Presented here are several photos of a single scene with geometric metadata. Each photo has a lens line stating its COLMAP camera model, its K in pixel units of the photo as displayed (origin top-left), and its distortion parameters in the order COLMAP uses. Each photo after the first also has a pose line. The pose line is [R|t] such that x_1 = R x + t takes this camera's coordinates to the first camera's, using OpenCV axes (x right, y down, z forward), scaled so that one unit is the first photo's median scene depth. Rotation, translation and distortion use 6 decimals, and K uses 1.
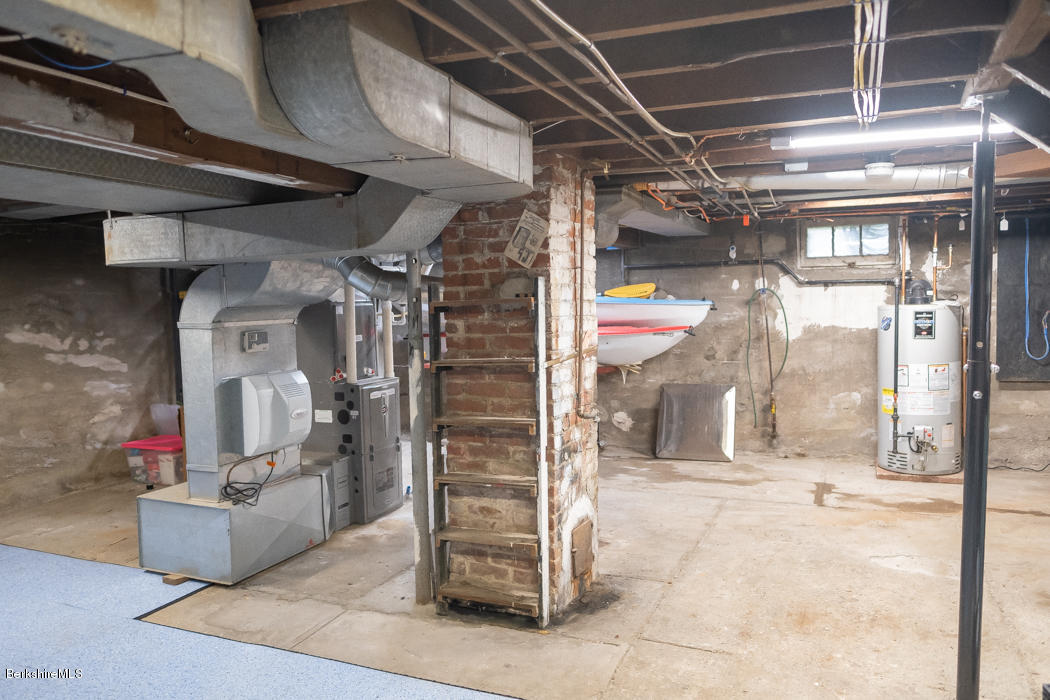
lens RADIAL K [[744.8, 0, 519.8], [0, 744.8, 352.3], [0, 0, 1]] dist [-0.011862, 0.001913]
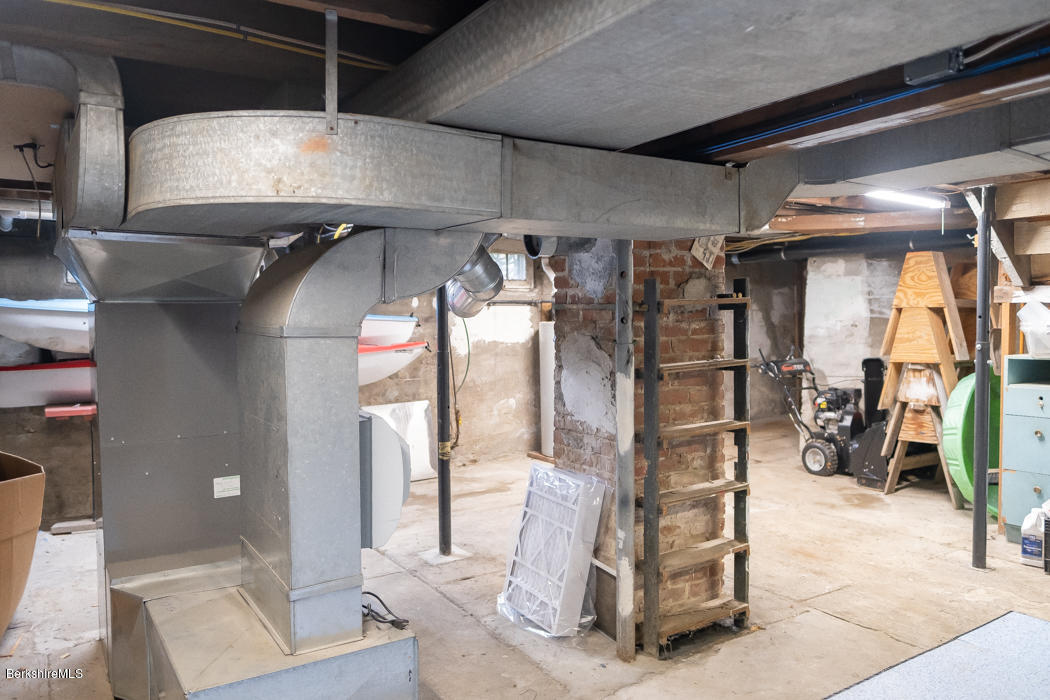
lens RADIAL K [[744.8, 0, 519.8], [0, 744.8, 352.3], [0, 0, 1]] dist [-0.011862, 0.001913]
pose [[0.557266, -0.024175, 0.829982, -0.914146], [0.060252, 0.998118, -0.011382, -0.006354], [-0.828145, 0.056351, 0.557674, 0.636444]]
